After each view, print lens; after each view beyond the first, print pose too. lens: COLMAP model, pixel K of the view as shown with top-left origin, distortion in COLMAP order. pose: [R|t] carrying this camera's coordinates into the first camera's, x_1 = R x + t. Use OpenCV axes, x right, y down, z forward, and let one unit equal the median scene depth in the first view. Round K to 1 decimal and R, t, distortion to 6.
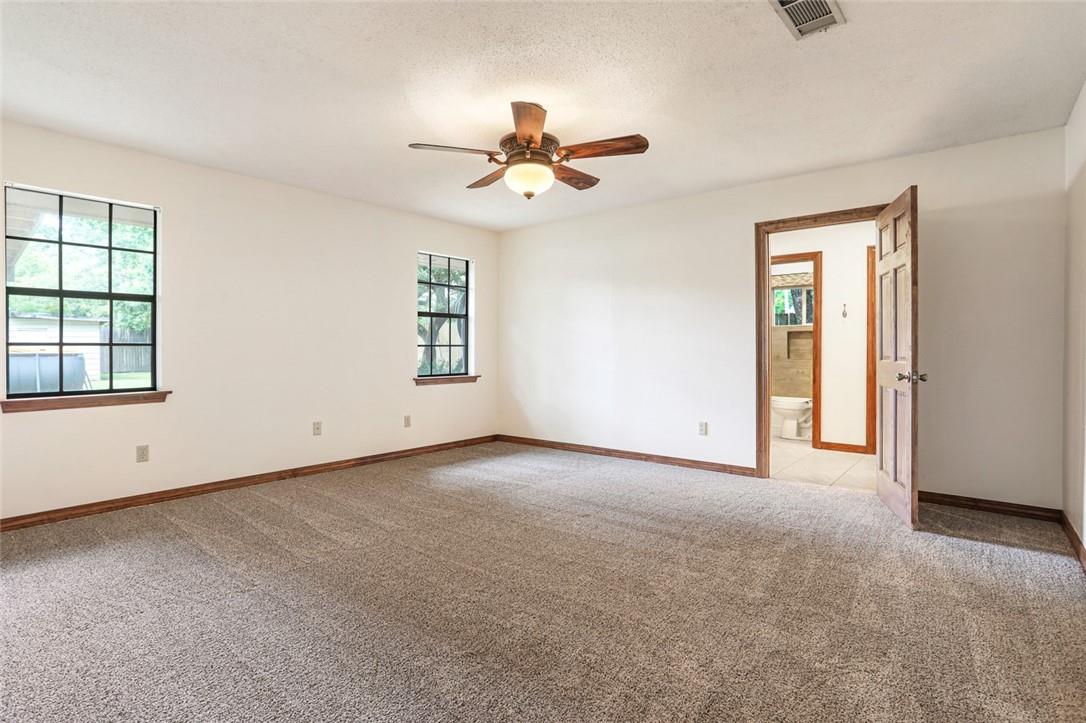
lens RADIAL K [[534.6, 0, 541.4], [0, 534.6, 356.1], [0, 0, 1]] dist [-0.037736, 0.010287]
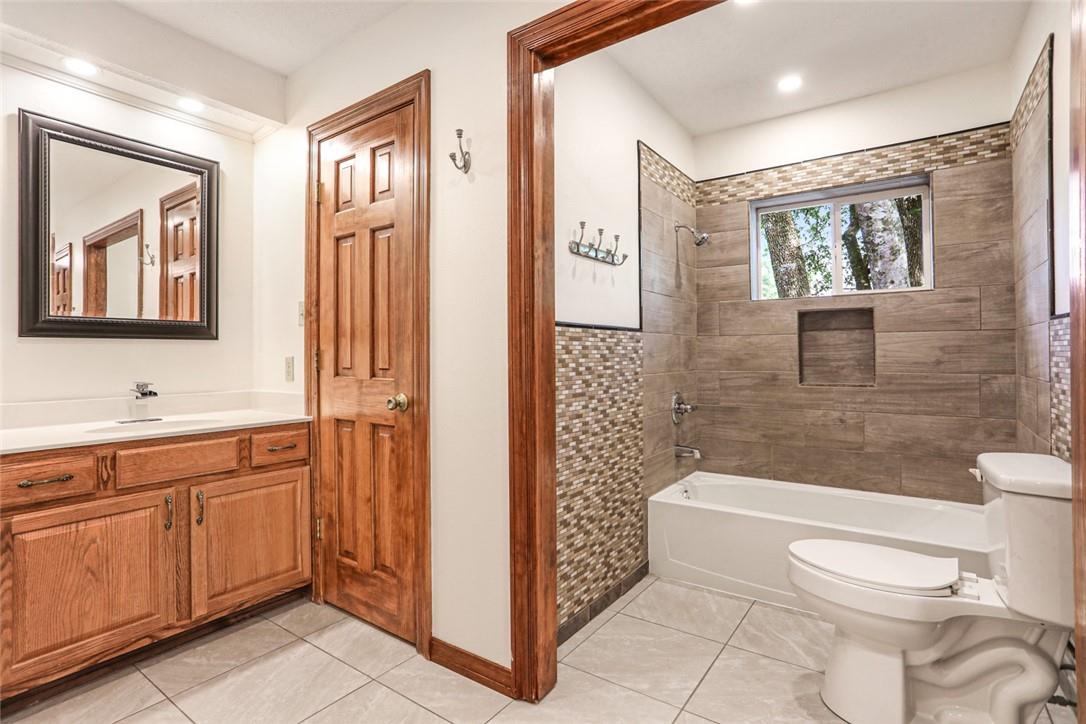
lens RADIAL K [[534.6, 0, 541.1], [0, 534.6, 361.1], [0, 0, 1]] dist [-0.037736, 0.010287]
pose [[0.996021, -0.004124, 0.089028, 0.246193], [0.005421, 0.999882, -0.014340, -0.006341], [-0.088958, 0.014765, 0.995926, 0.637900]]
